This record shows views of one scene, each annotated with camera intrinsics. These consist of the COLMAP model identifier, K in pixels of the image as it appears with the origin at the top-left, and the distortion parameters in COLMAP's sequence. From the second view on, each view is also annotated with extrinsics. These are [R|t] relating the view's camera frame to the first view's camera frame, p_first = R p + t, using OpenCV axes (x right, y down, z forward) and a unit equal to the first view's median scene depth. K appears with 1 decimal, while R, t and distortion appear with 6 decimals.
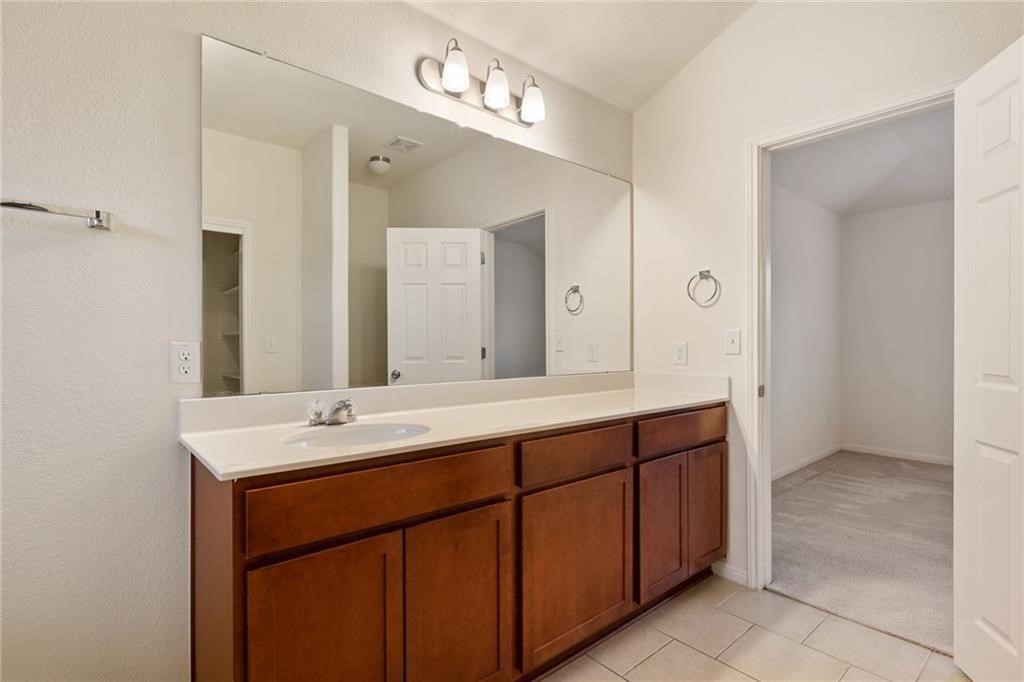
lens RADIAL K [[496.8, 0, 512.2], [0, 496.8, 342.6], [0, 0, 1]] dist [0.001279, 0.000147]
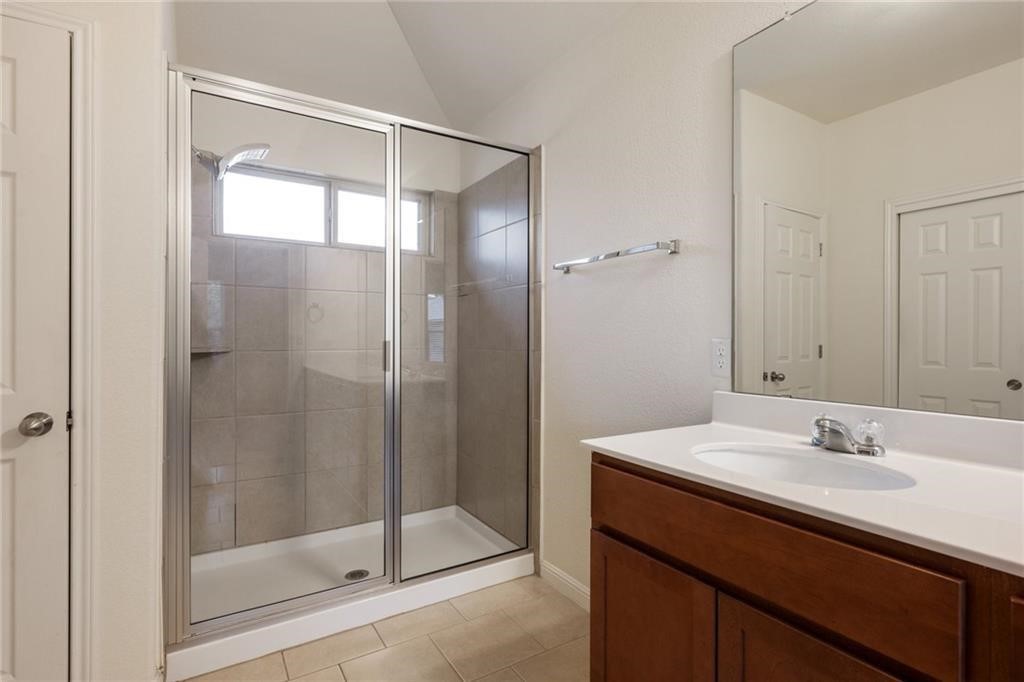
lens RADIAL K [[496.8, 0, 512.3], [0, 496.8, 338.5], [0, 0, 1]] dist [0.001279, 0.000147]
pose [[-0.154406, 0.002341, -0.988005, 0.543610], [-0.001050, 0.999996, 0.002534, -0.005730], [0.988007, 0.001429, -0.154403, 0.774017]]
